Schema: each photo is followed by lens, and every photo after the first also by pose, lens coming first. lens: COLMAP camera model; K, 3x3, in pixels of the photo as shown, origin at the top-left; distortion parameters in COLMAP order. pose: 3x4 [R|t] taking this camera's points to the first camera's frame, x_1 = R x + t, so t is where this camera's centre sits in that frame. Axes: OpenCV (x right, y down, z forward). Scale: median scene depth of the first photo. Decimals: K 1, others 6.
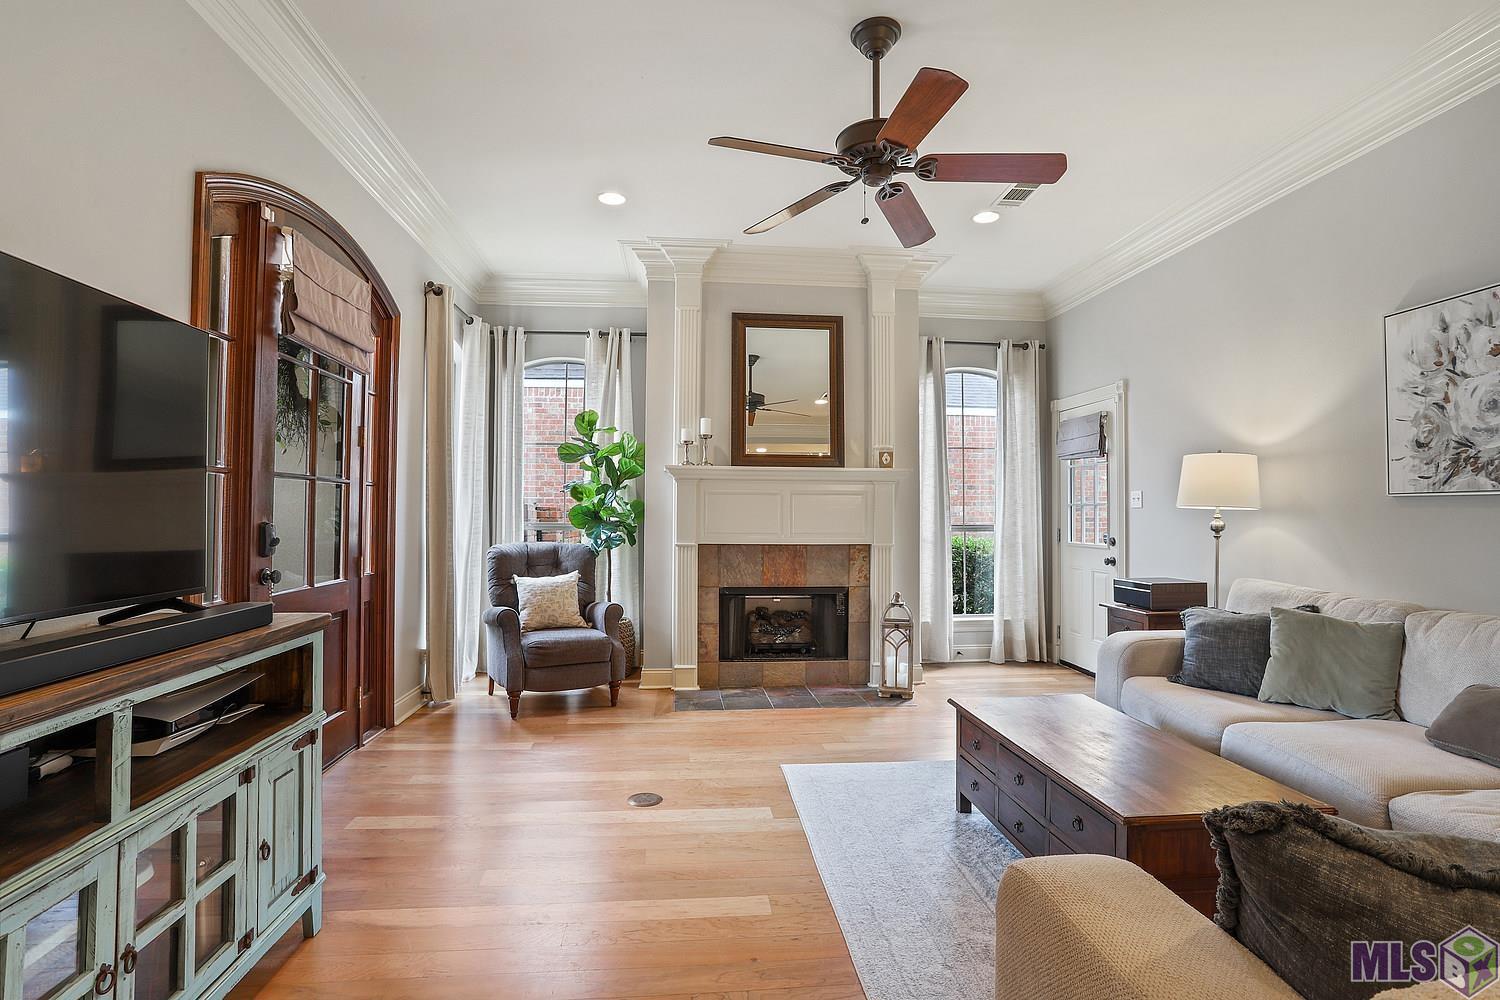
lens RADIAL K [[738.8, 0, 747.9], [0, 738.8, 494.8], [0, 0, 1]] dist [-0.001493, -0.000170]
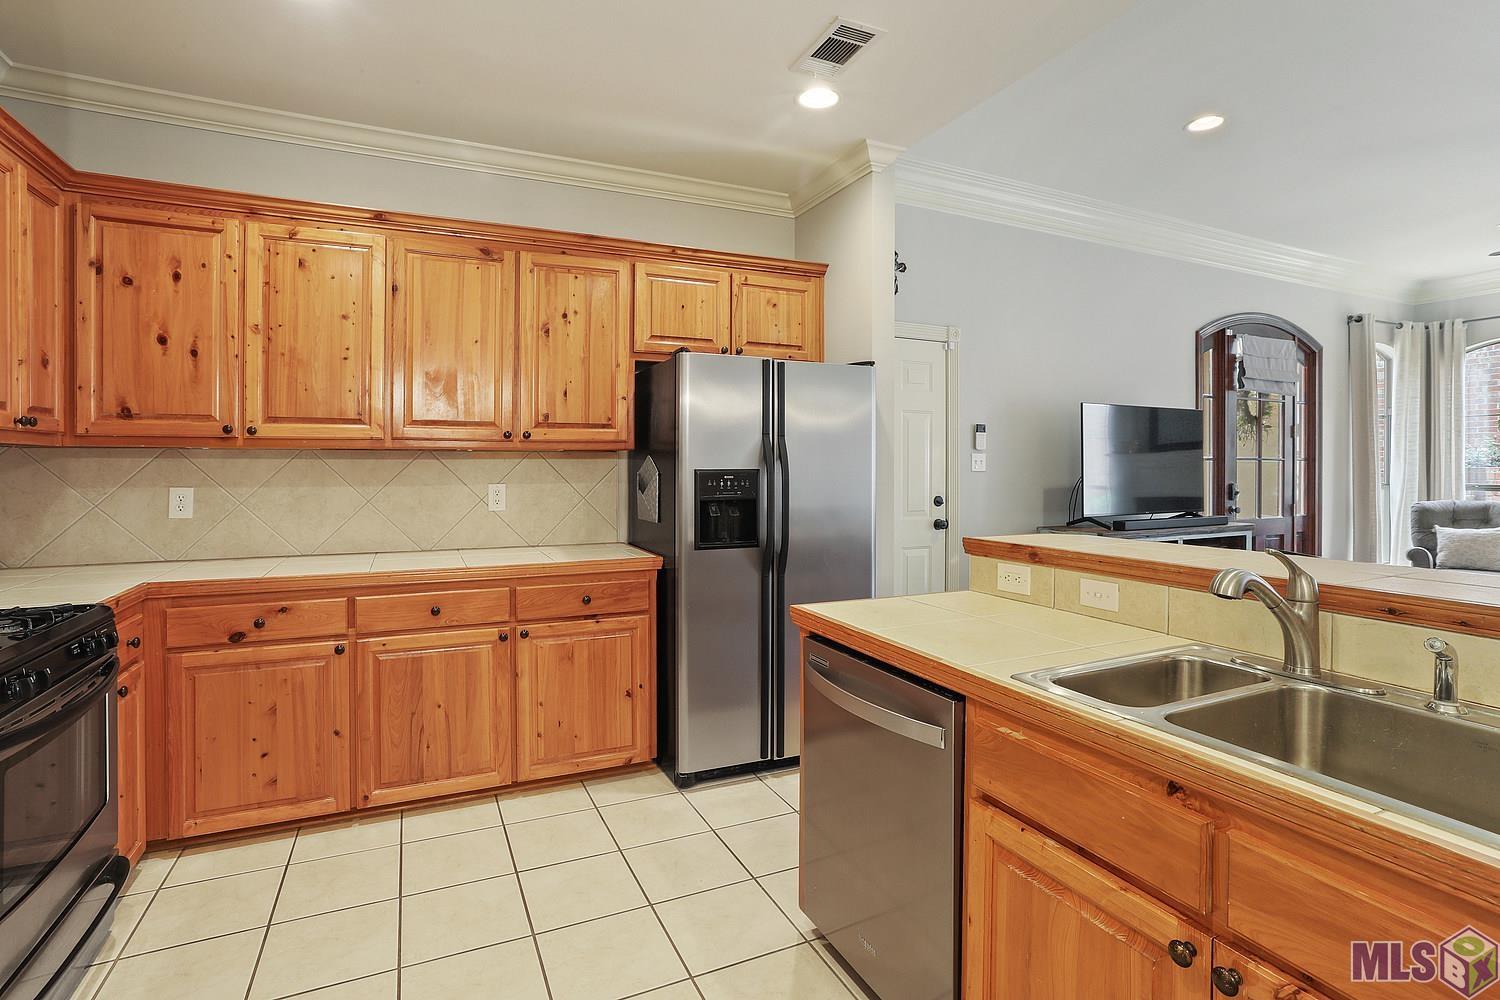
lens RADIAL K [[723.2, 0, 723.4], [0, 723.2, 467.0], [0, 0, 1]] dist [-0.065051, 0.032768]
pose [[0.327641, -0.001660, -0.944801, 0.622968], [0.027250, 0.999599, 0.007693, -0.052367], [0.944409, -0.028266, 0.327555, -0.824872]]
